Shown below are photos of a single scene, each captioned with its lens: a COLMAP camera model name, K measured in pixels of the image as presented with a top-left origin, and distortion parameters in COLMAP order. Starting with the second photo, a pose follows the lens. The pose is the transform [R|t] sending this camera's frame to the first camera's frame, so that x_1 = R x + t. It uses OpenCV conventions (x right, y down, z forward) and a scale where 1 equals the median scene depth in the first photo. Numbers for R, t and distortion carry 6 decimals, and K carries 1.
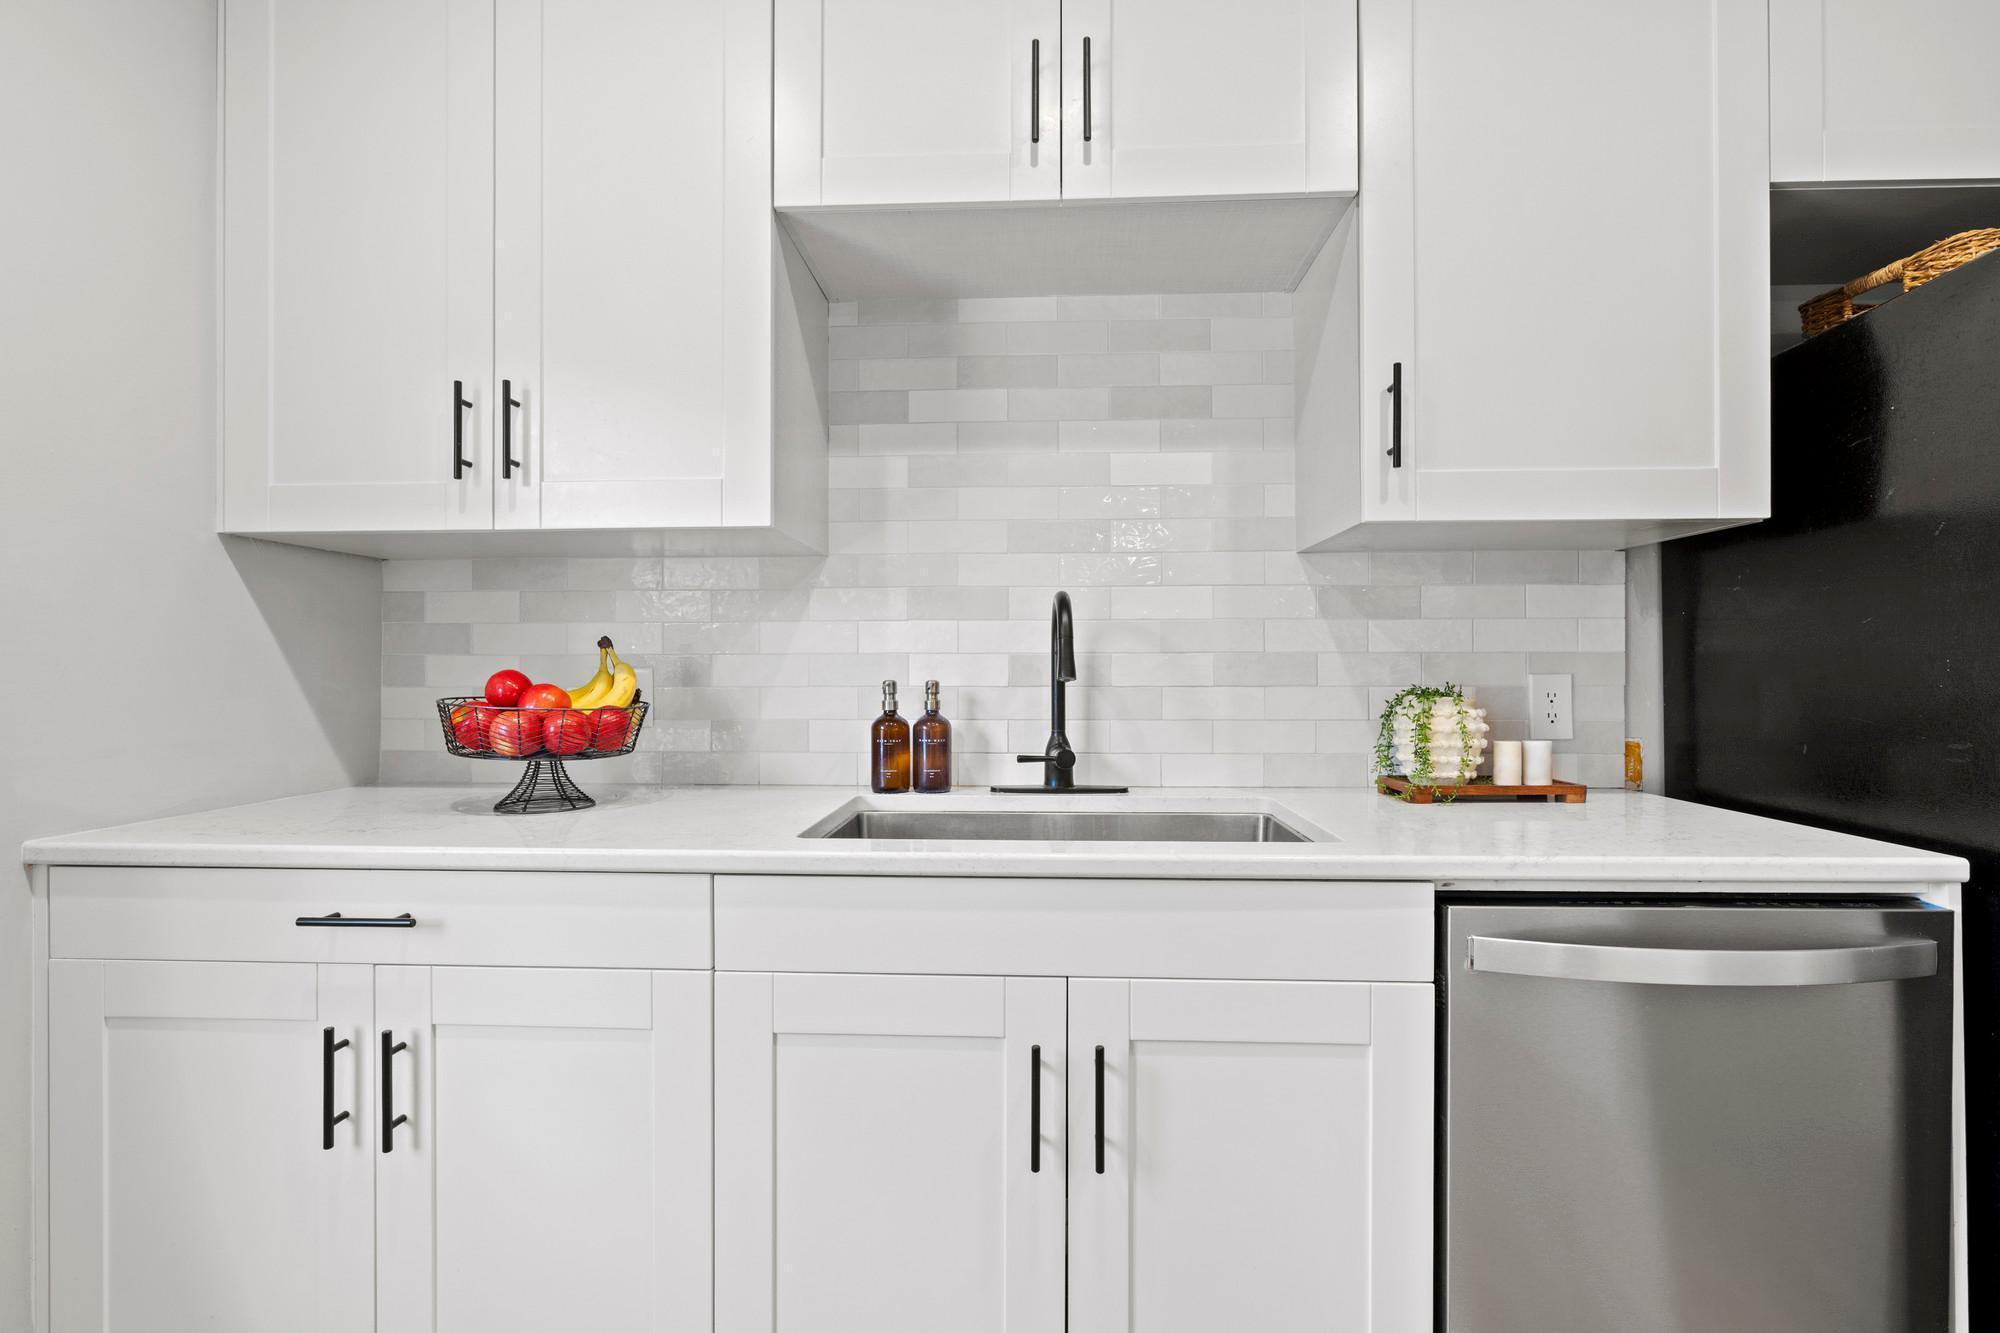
lens RADIAL K [[891.3, 0, 1000.0], [0, 891.3, 666.5], [0, 0, 1]] dist [-0.008655, 0.000119]
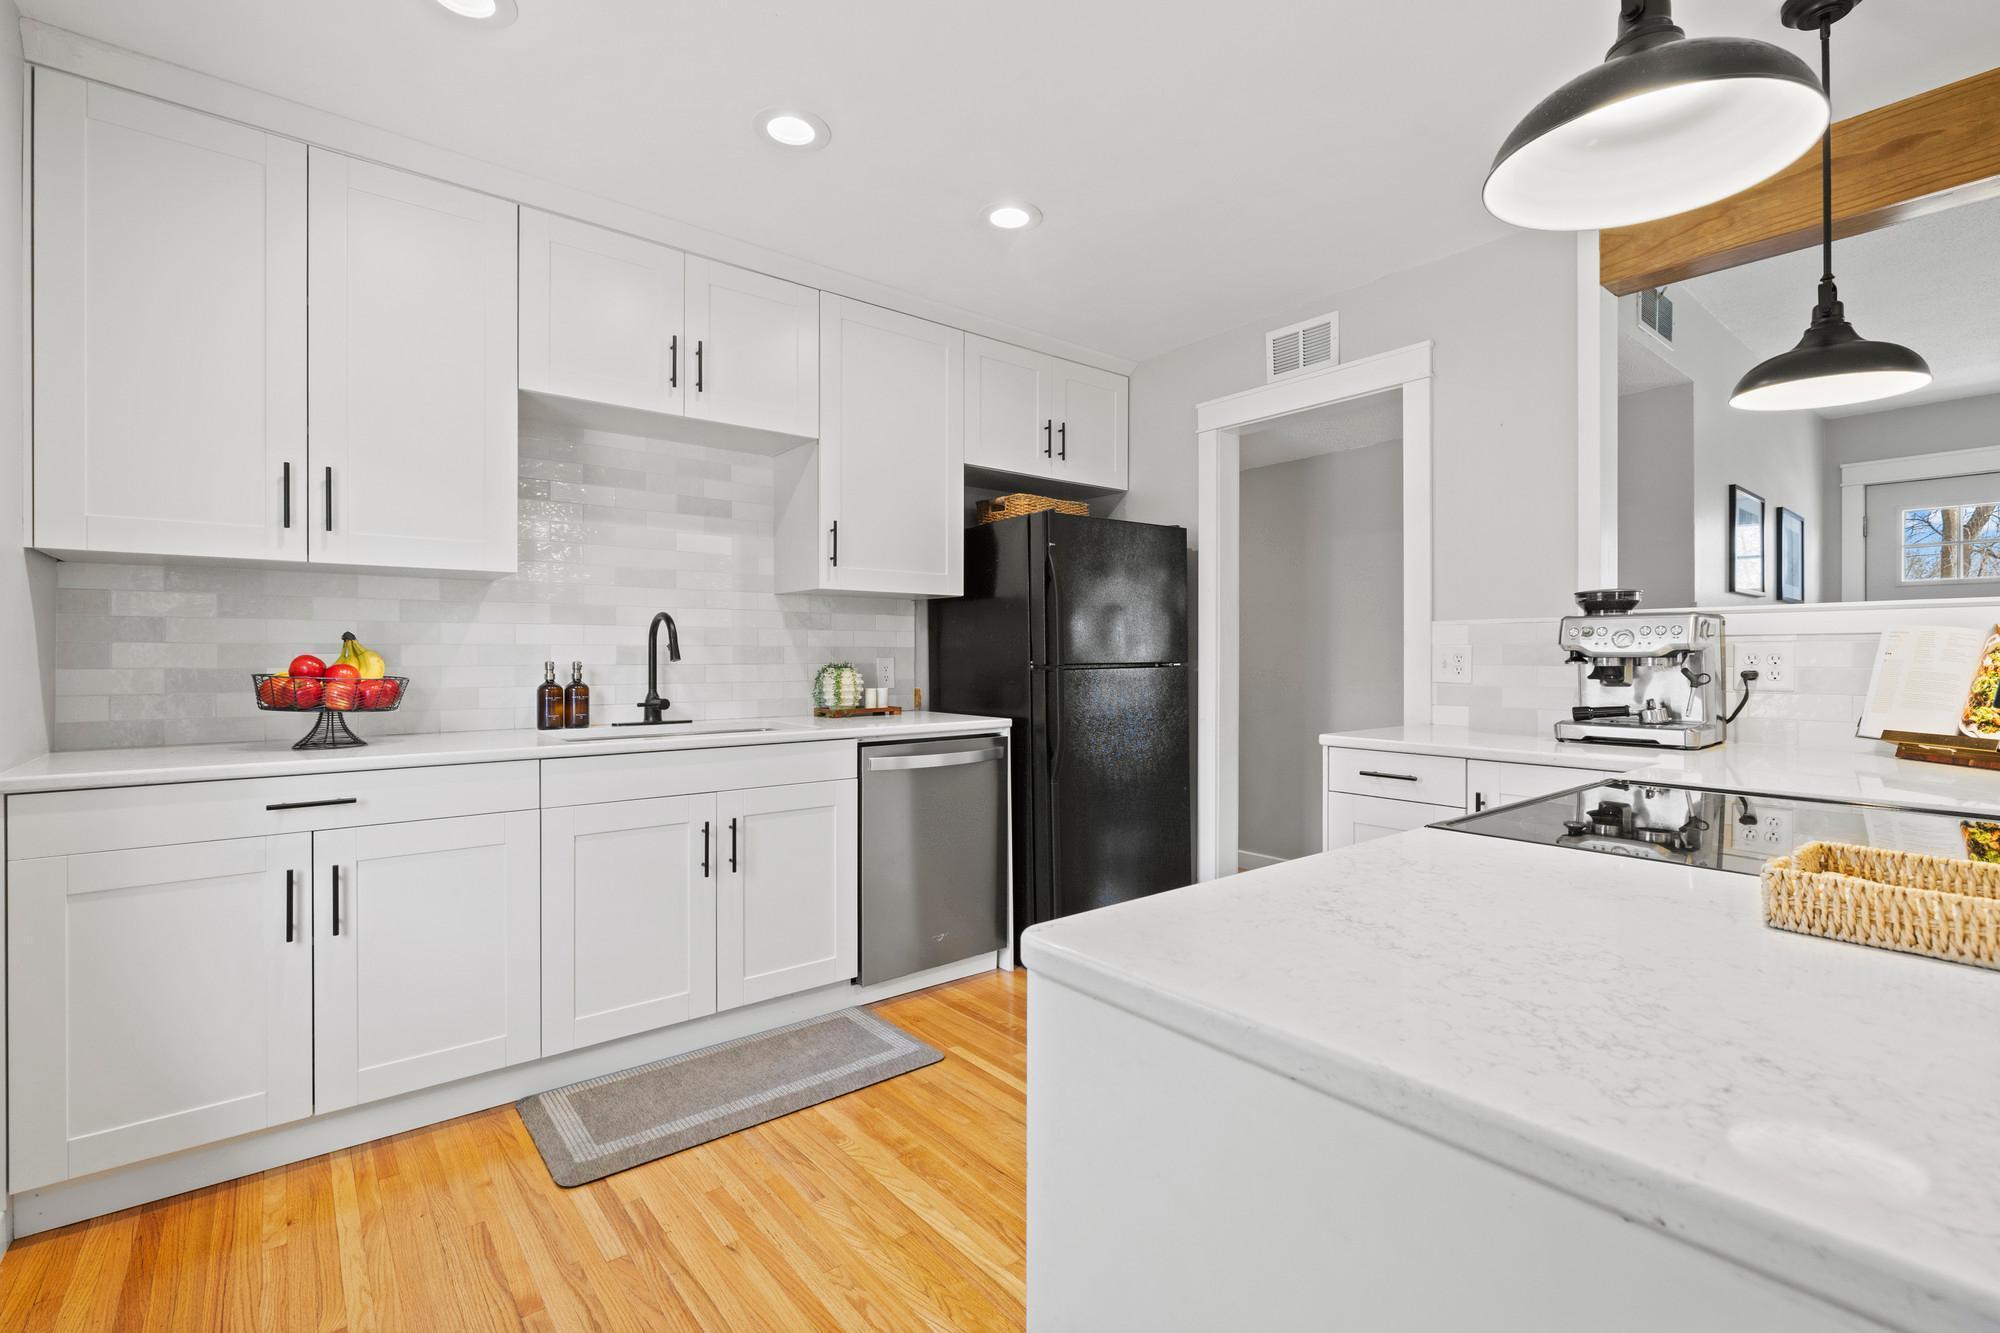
lens RADIAL K [[891.3, 0, 1000.0], [0, 891.3, 666.5], [0, 0, 1]] dist [-0.008655, 0.000119]
pose [[0.748294, -0.007183, 0.663329, -0.614615], [-0.004739, 0.999858, 0.016173, -0.006044], [-0.663351, -0.015245, 0.748153, -0.808990]]
